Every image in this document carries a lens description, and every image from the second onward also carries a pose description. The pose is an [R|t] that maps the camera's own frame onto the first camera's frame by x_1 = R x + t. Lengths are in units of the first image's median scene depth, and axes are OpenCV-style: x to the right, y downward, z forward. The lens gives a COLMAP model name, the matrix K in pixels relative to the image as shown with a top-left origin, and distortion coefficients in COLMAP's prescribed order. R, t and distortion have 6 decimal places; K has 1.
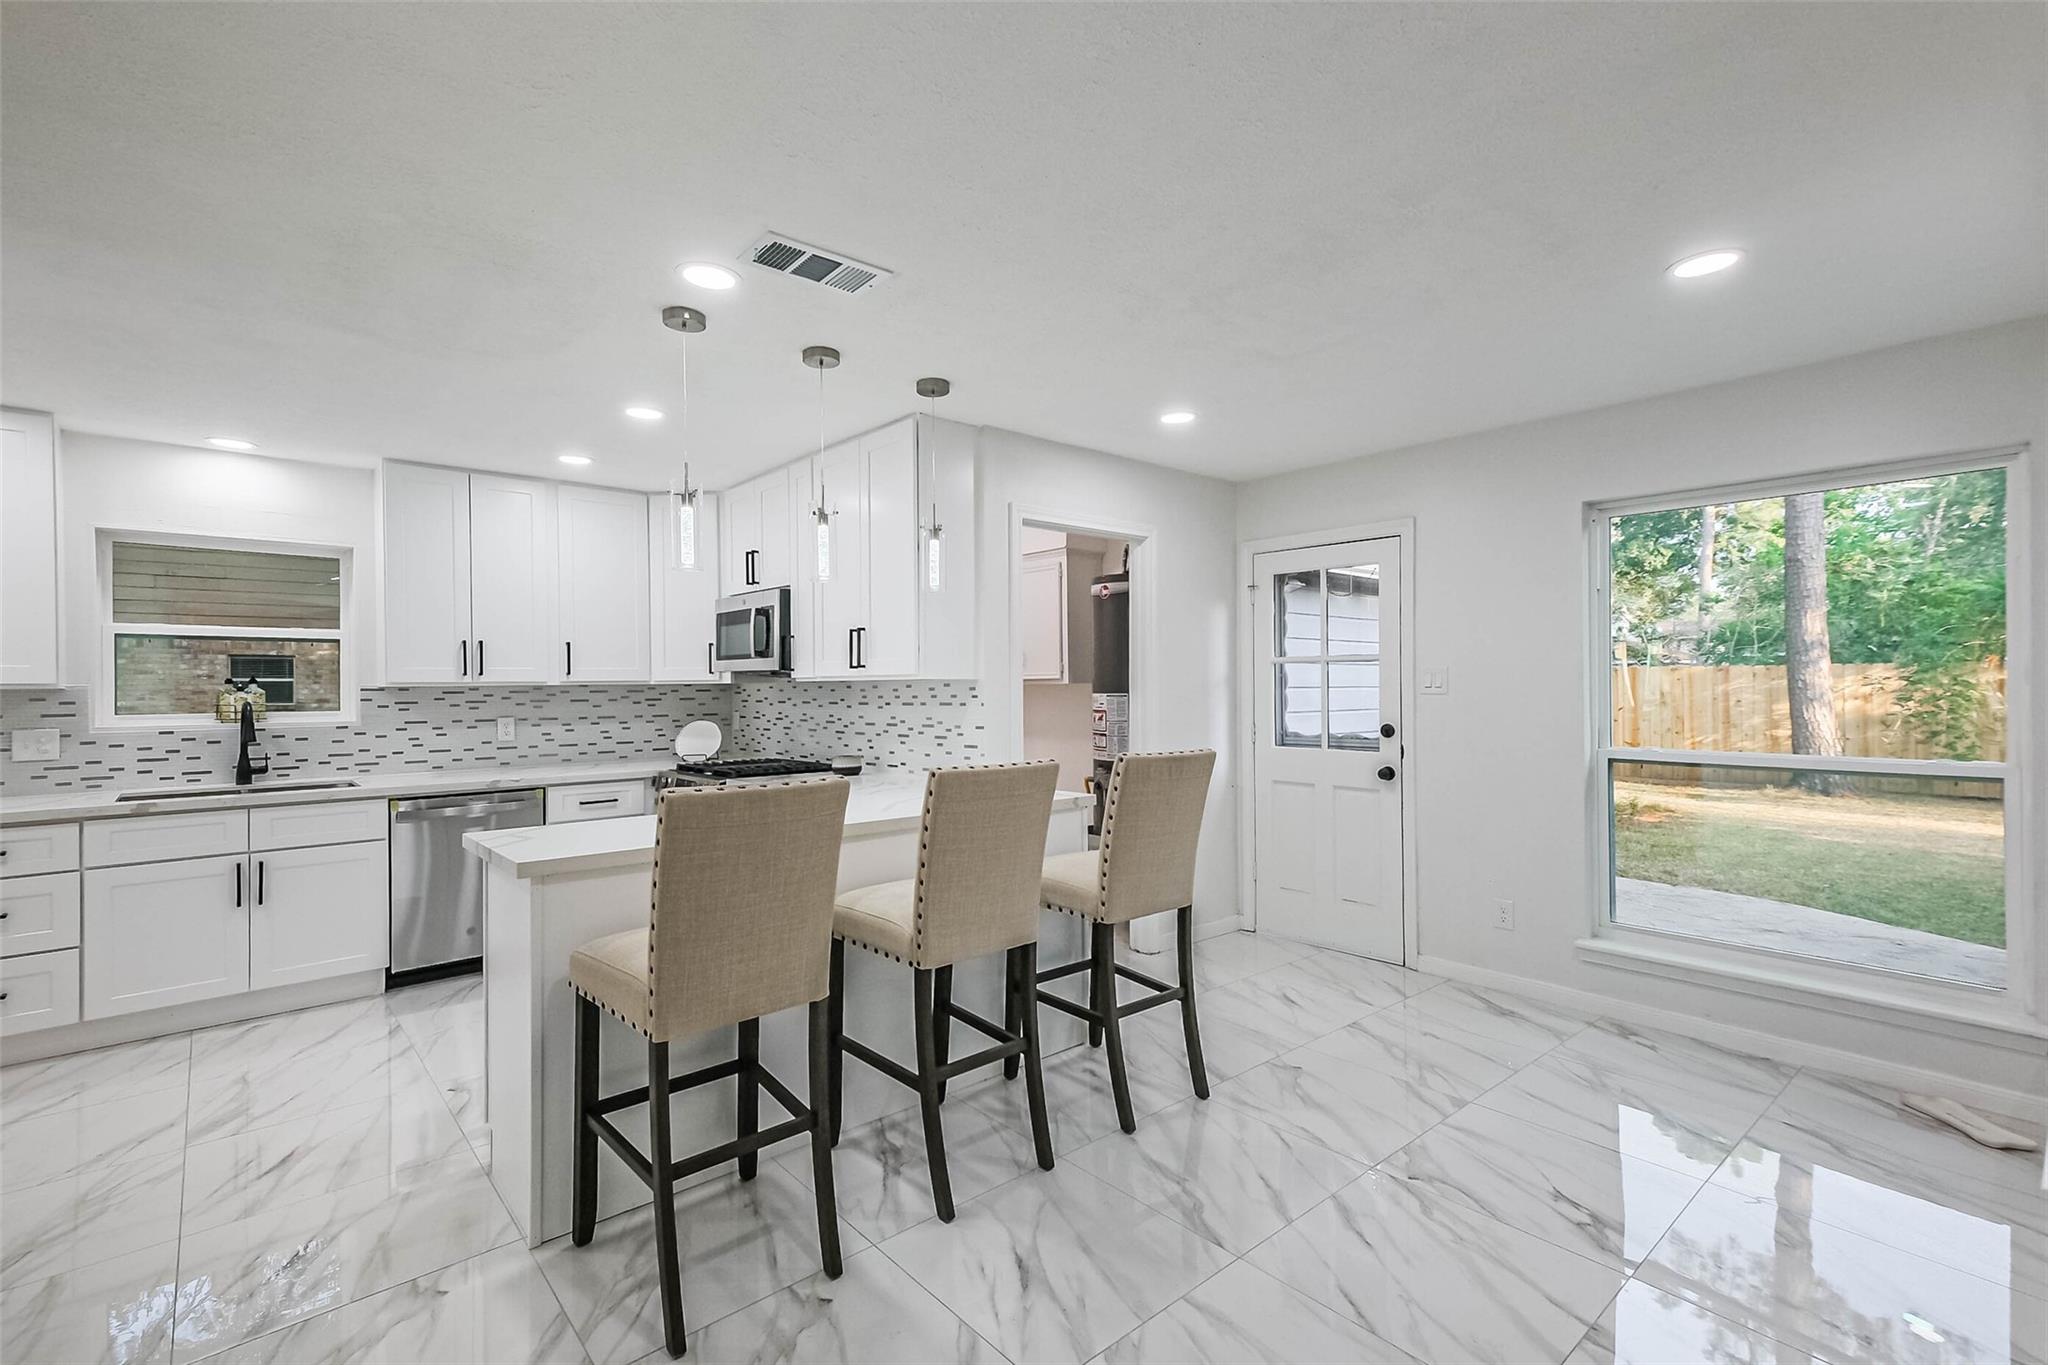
lens RADIAL K [[926.9, 0, 1021.0], [0, 926.9, 686.5], [0, 0, 1]] dist [0.021516, 0.000253]
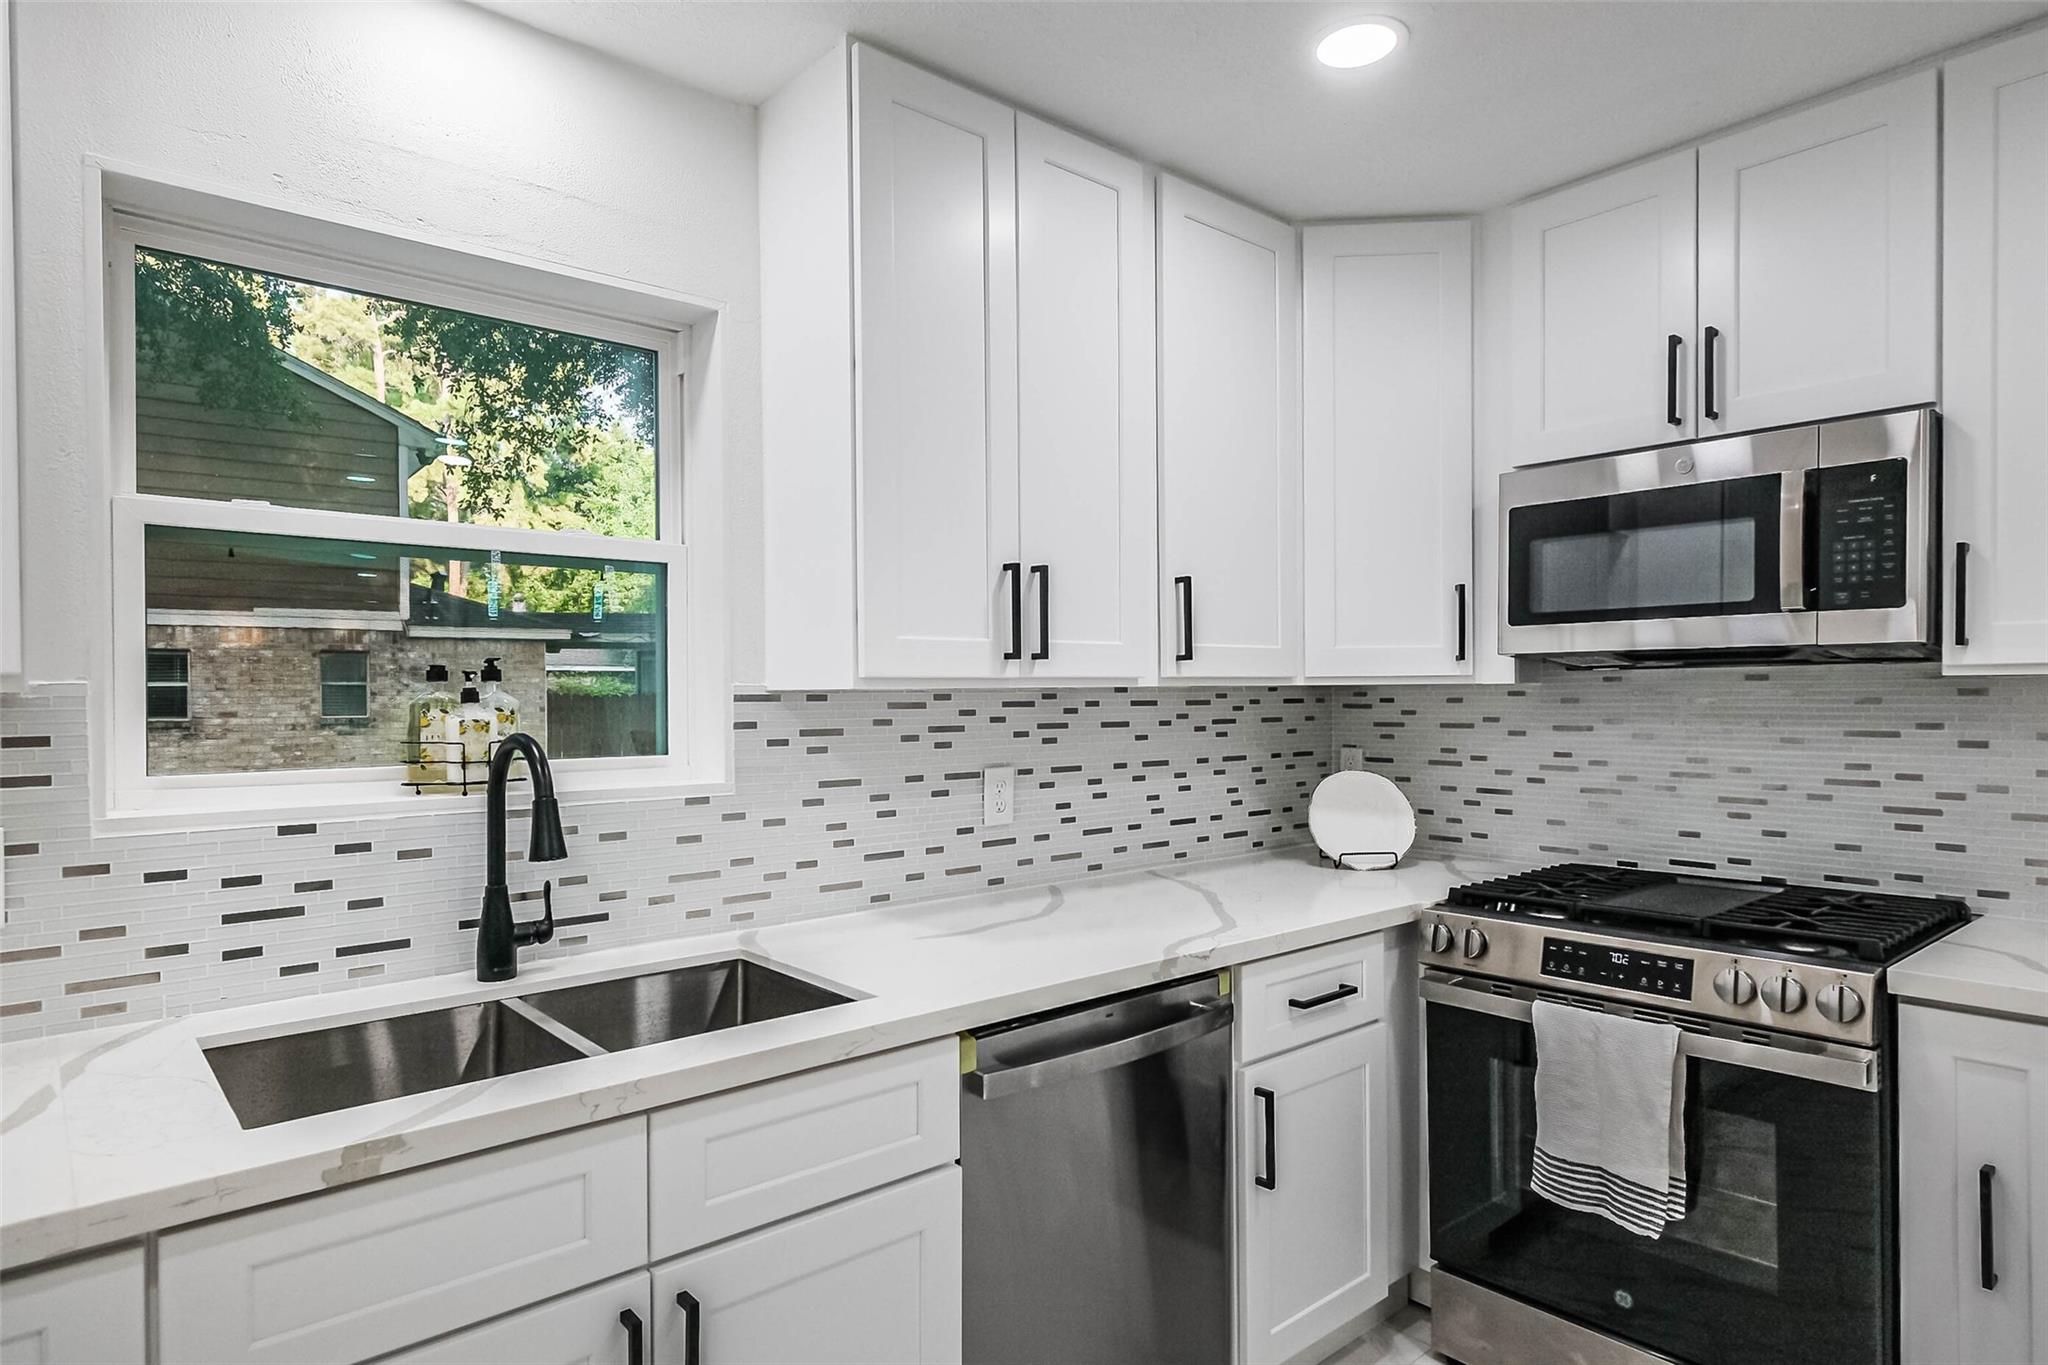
lens RADIAL K [[1180.5, 0, 1022.5], [0, 1180.5, 699.4], [0, 0, 1]] dist [0.004589, -0.001050]
pose [[0.999952, 0.000966, -0.009737, -0.586640], [-0.000941, 0.999996, 0.002613, 0.002702], [0.009740, -0.002604, 0.999949, 0.535278]]
